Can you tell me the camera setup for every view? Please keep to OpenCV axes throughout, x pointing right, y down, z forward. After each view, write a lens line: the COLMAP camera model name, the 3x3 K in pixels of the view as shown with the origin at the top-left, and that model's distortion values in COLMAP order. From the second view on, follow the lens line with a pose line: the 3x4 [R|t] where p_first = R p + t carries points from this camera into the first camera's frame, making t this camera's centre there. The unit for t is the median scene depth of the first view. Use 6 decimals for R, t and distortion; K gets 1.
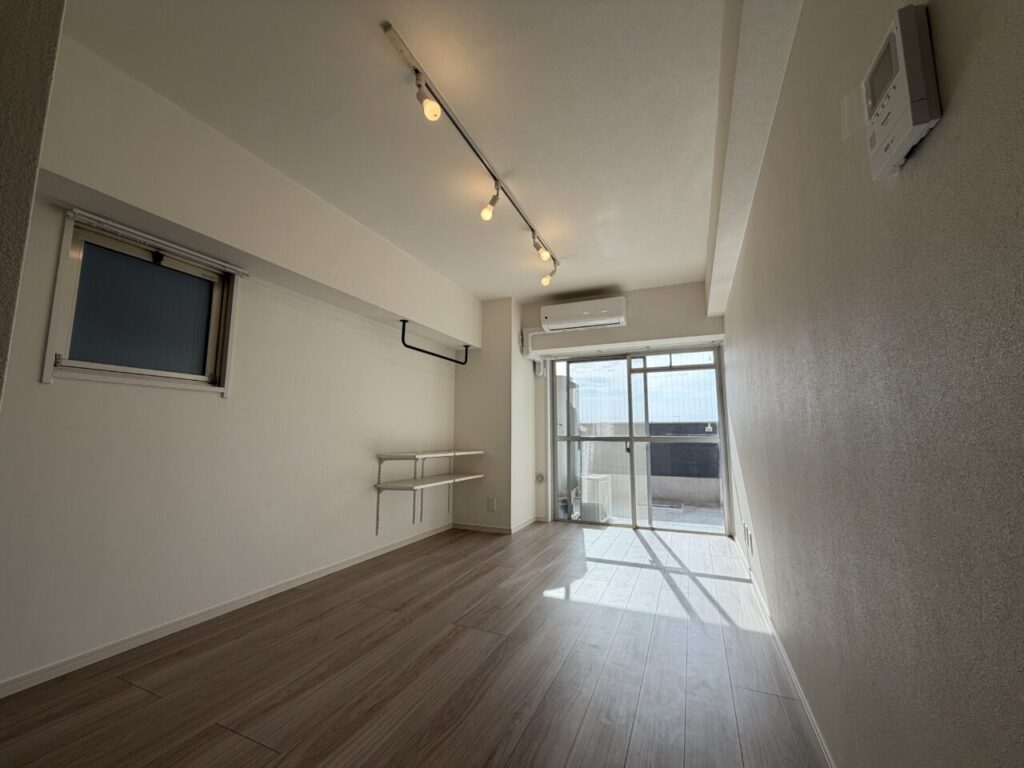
lens RADIAL K [[408.0, 0, 506.7], [0, 408.0, 384.3], [0, 0, 1]] dist [-0.002582, -0.000180]
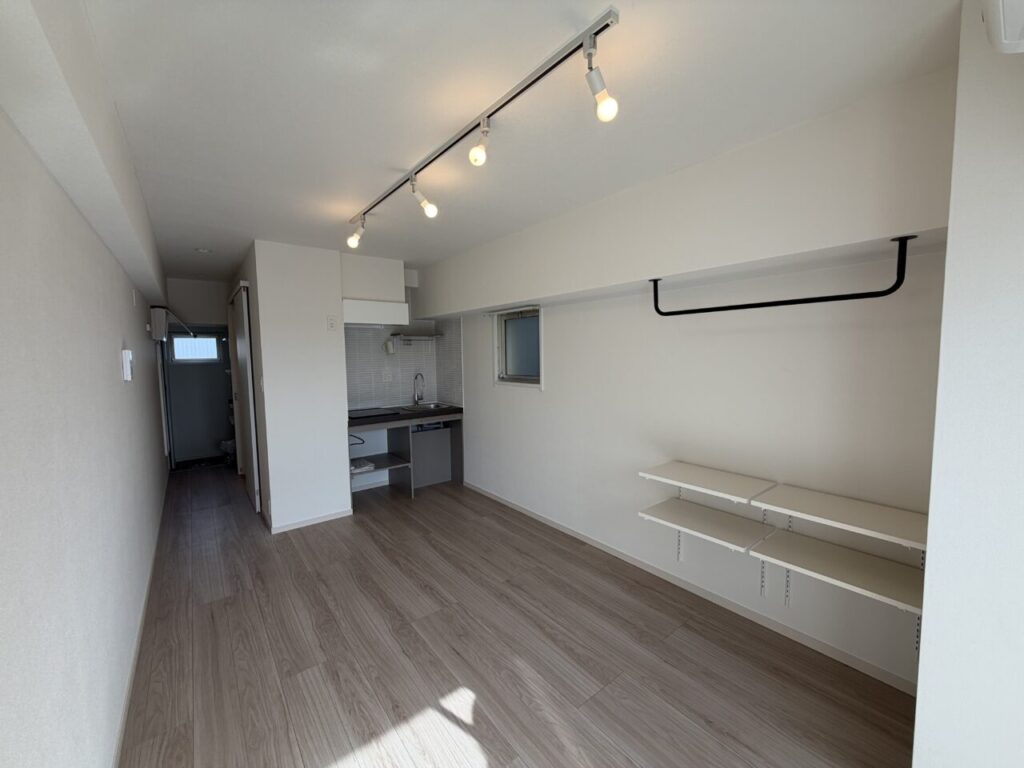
lens RADIAL K [[408.0, 0, 507.2], [0, 408.0, 386.3], [0, 0, 1]] dist [-0.002582, -0.000180]
pose [[-0.464151, 0.079471, -0.882184, 0.699434], [0.125804, 0.991785, 0.023154, -0.033632], [0.876777, -0.100235, -0.470335, 1.546530]]
